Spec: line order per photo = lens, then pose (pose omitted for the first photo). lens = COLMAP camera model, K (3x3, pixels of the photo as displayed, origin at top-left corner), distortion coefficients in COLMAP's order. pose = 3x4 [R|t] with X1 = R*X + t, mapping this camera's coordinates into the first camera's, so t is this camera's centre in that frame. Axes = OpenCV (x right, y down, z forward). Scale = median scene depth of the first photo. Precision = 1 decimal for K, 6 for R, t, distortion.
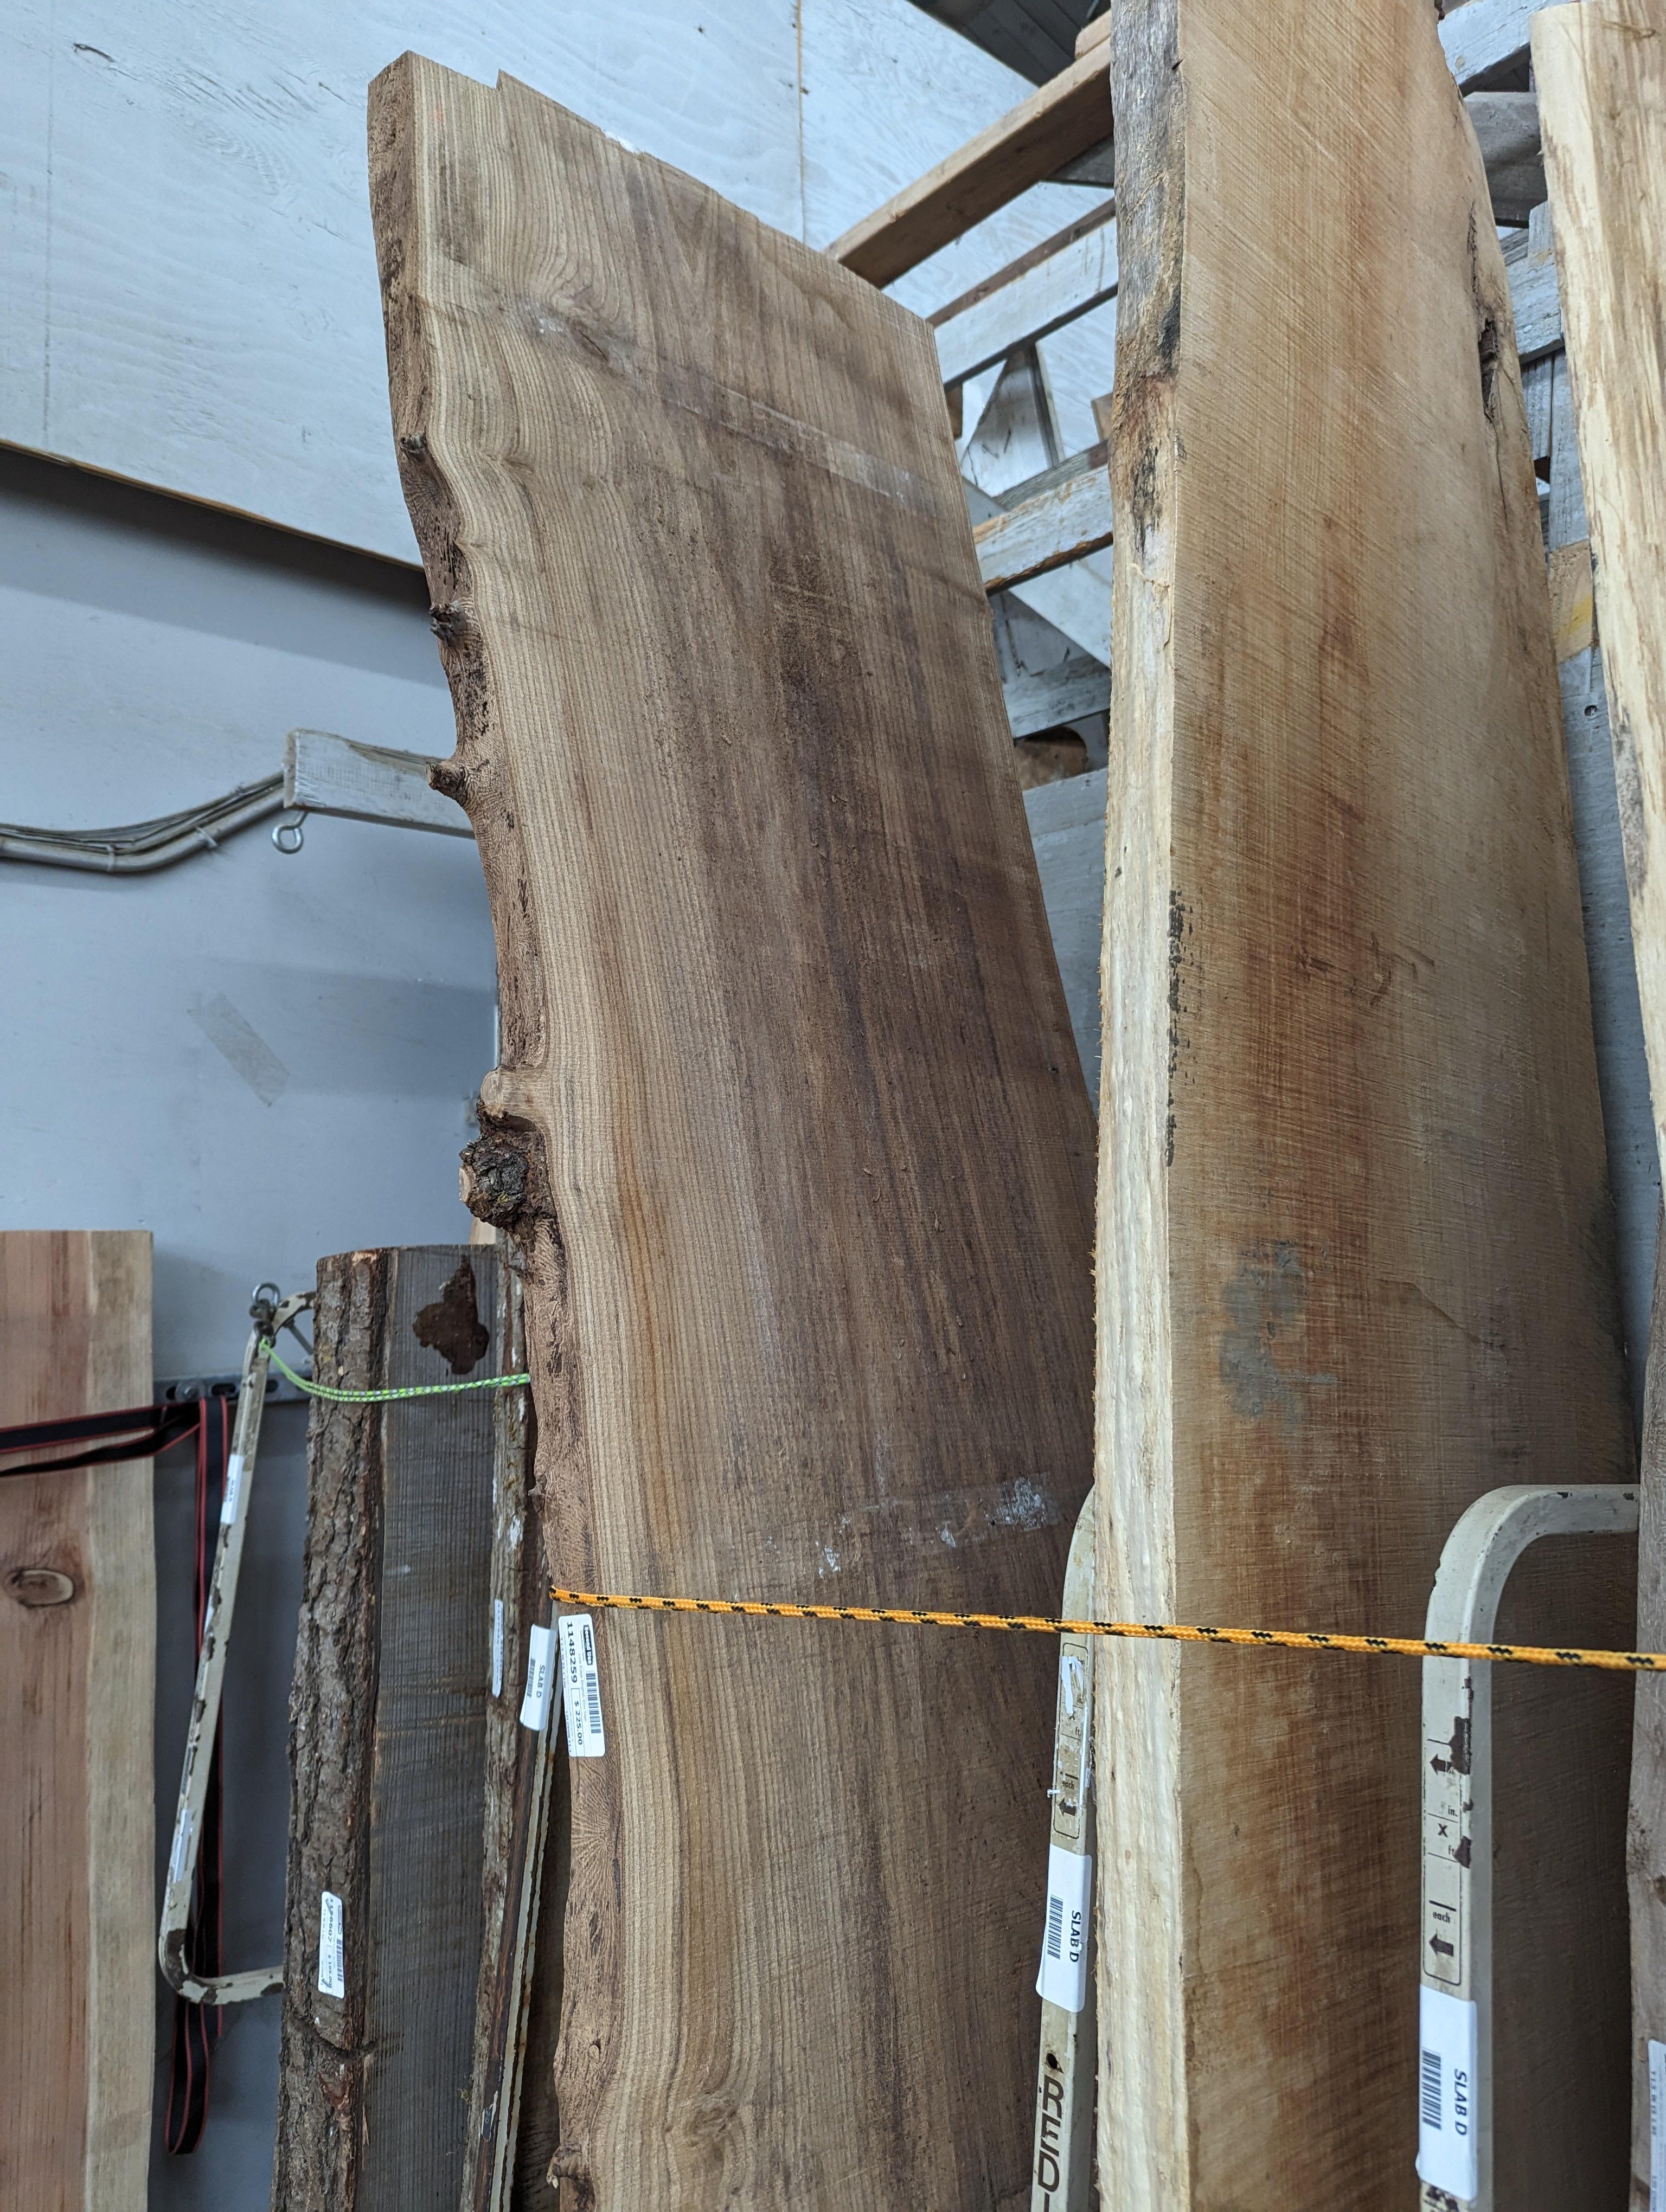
lens RADIAL K [[1637.1, 0, 830.0], [0, 1637.1, 1101.2], [0, 0, 1]] dist [0.046173, -0.010632]
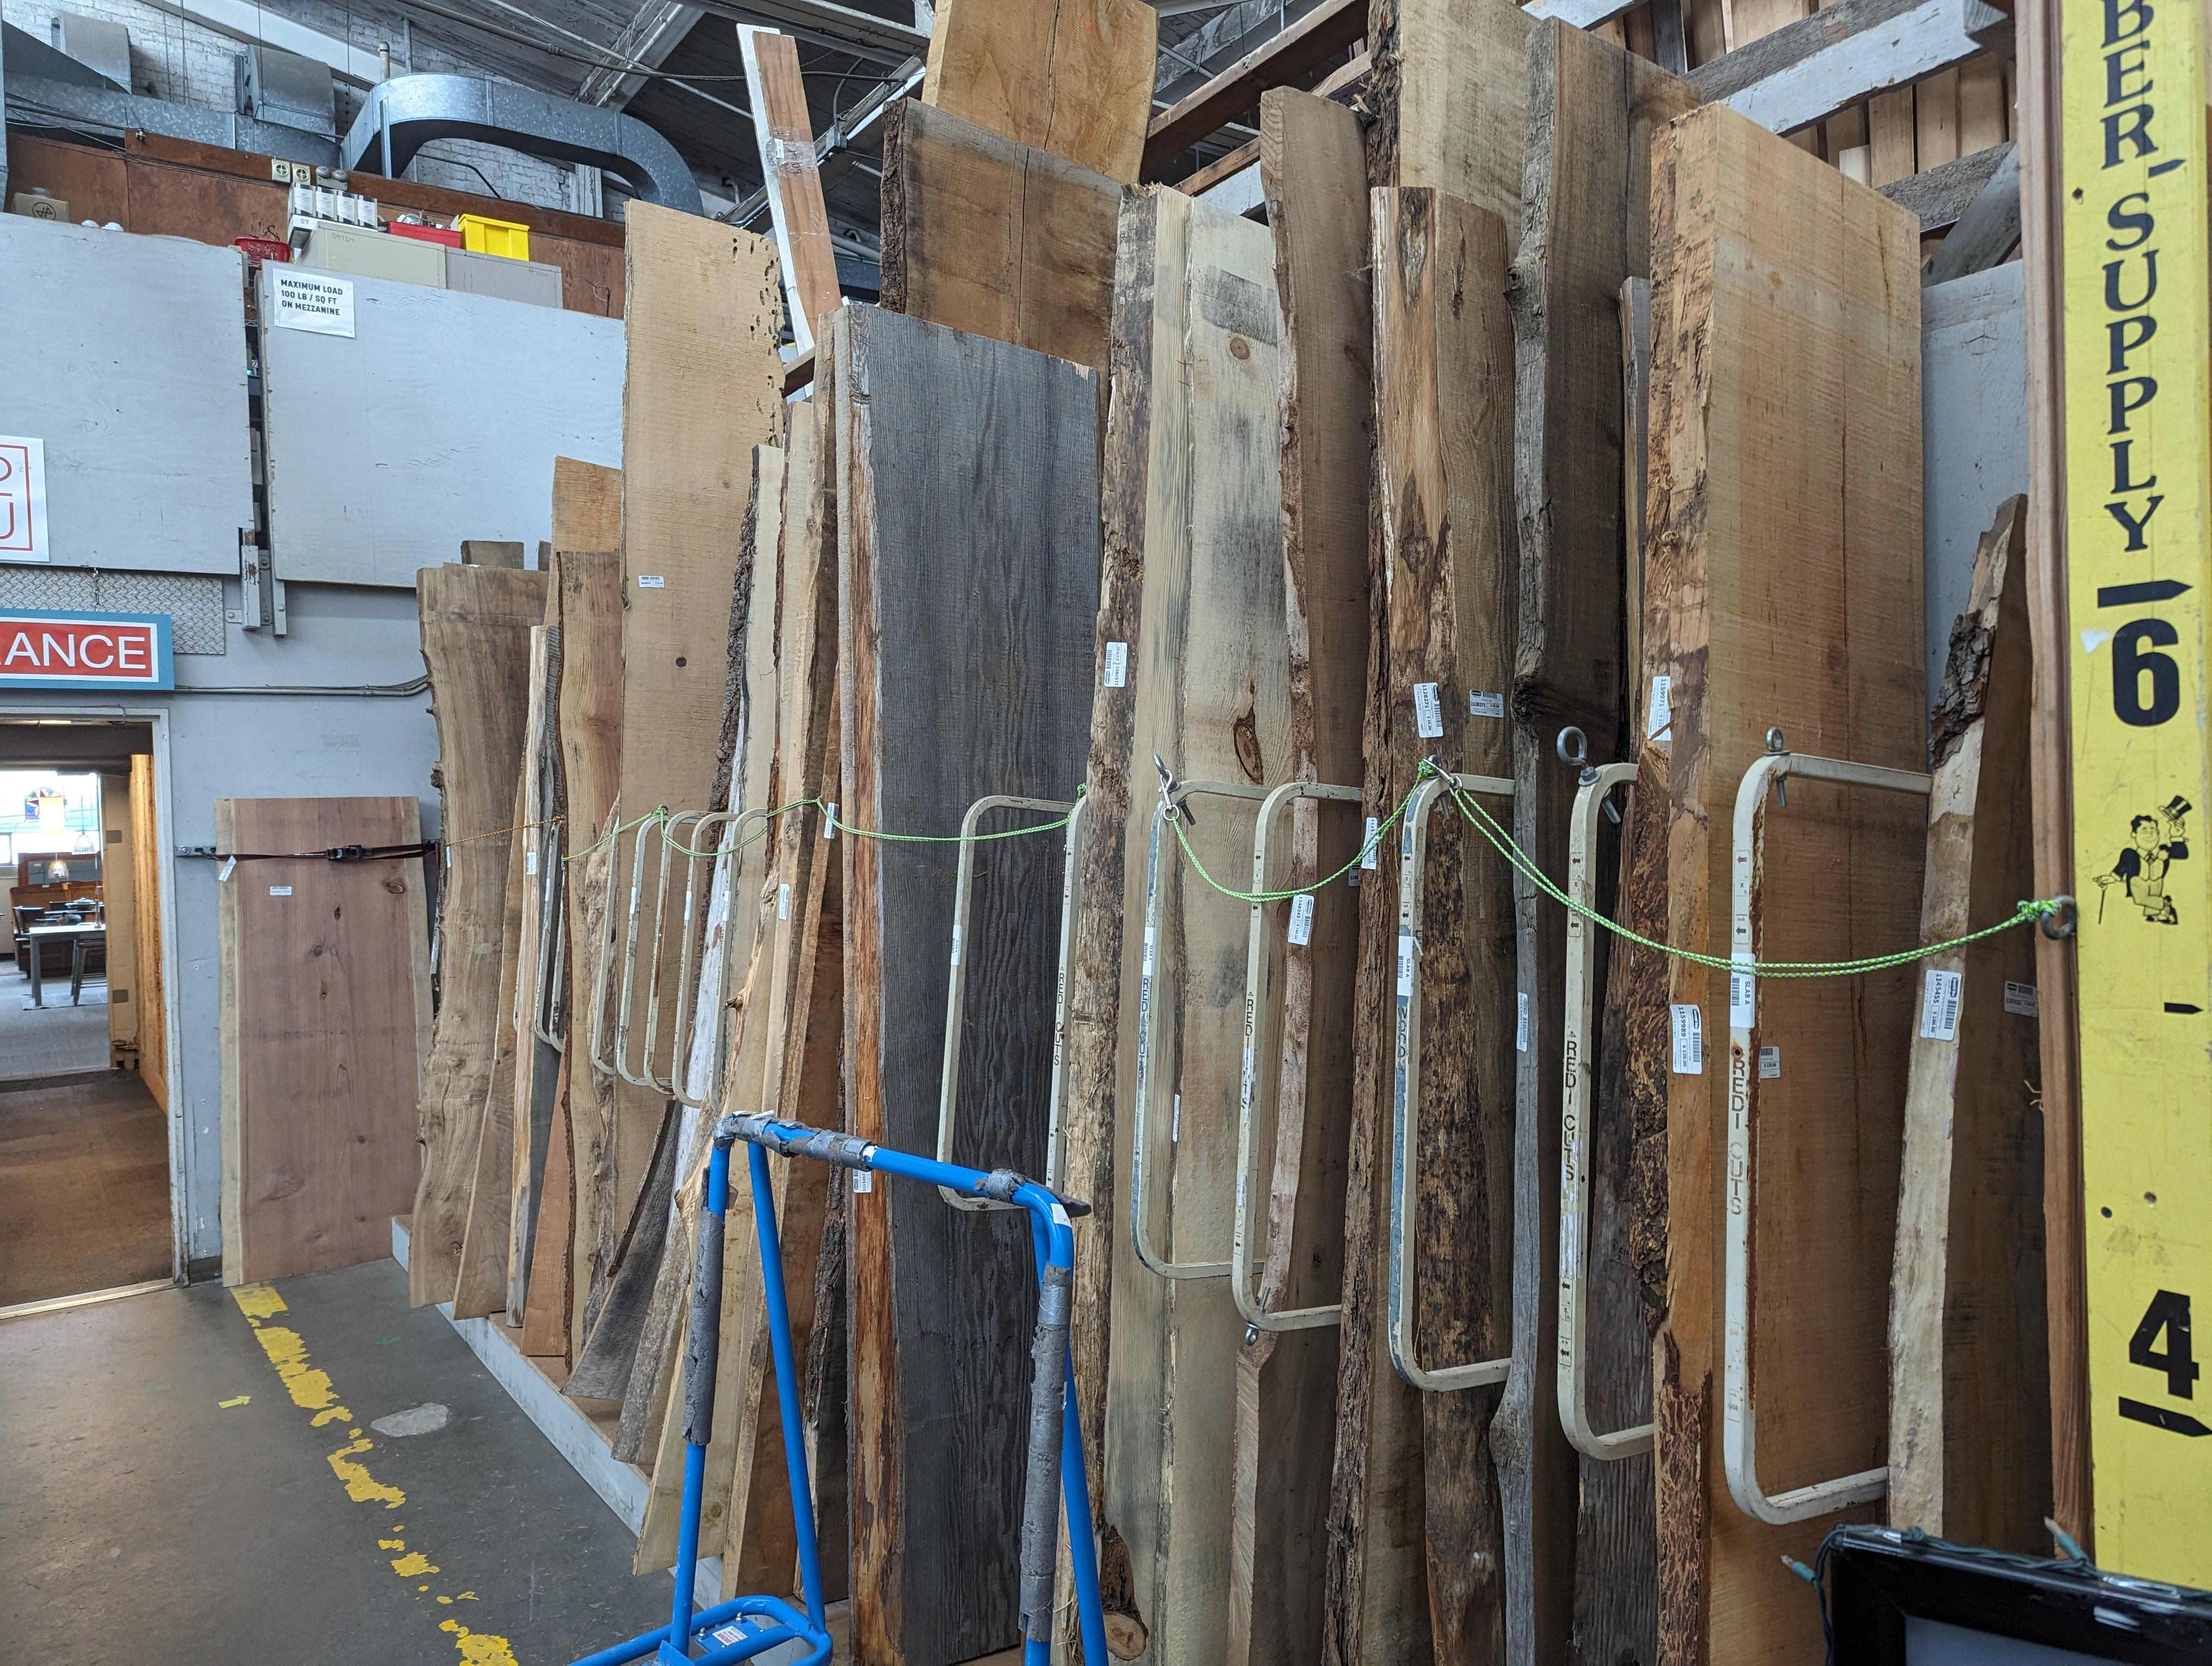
lens RADIAL K [[1637.1, 0, 1109.1], [0, 1637.1, 835.9], [0, 0, 1]] dist [0.046173, -0.010632]
pose [[0.994003, -0.021652, -0.107184, 2.412360], [0.030792, 0.995959, 0.084362, -0.152978], [0.104924, -0.087157, 0.990654, -3.969243]]
